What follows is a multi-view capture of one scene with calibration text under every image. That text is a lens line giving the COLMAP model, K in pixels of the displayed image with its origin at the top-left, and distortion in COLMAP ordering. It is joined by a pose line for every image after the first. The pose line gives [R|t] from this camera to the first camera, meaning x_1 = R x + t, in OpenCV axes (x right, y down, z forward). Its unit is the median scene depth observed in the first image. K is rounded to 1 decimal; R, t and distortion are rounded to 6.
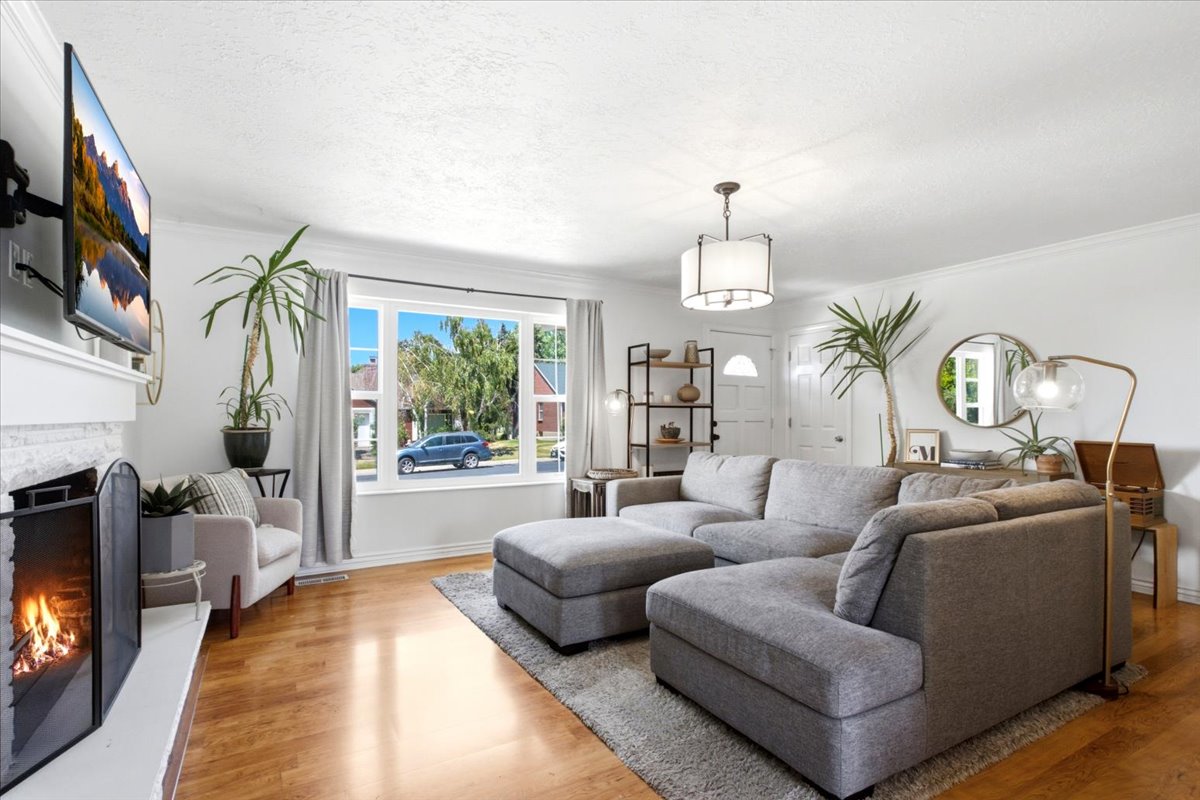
lens RADIAL K [[580.2, 0, 600.3], [0, 580.2, 406.3], [0, 0, 1]] dist [-0.001652, 0.000284]
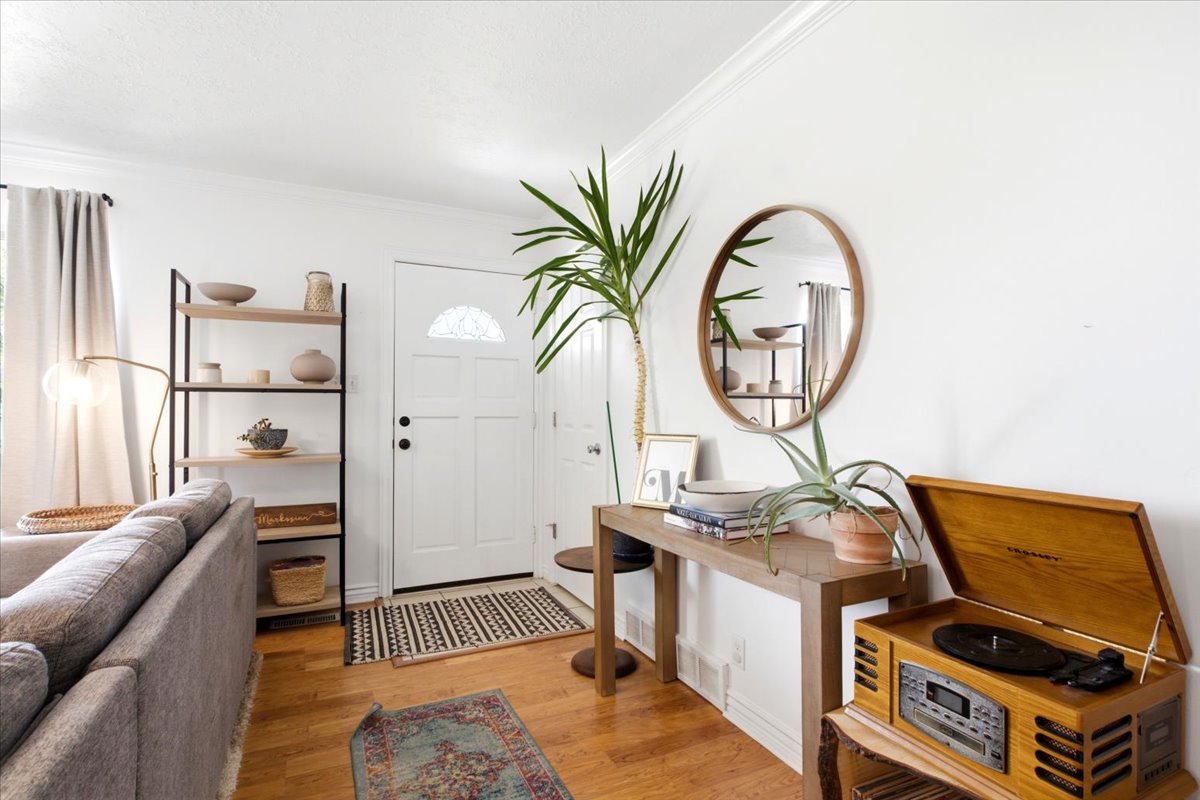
lens RADIAL K [[578.1, 0, 602.3], [0, 578.1, 400.5], [0, 0, 1]] dist [-0.000482, -0.000382]
pose [[0.996212, -0.001972, -0.086939, 0.505361], [0.001352, 0.999973, -0.007189, 0.014979], [0.086950, 0.007044, 0.996188, 0.496313]]
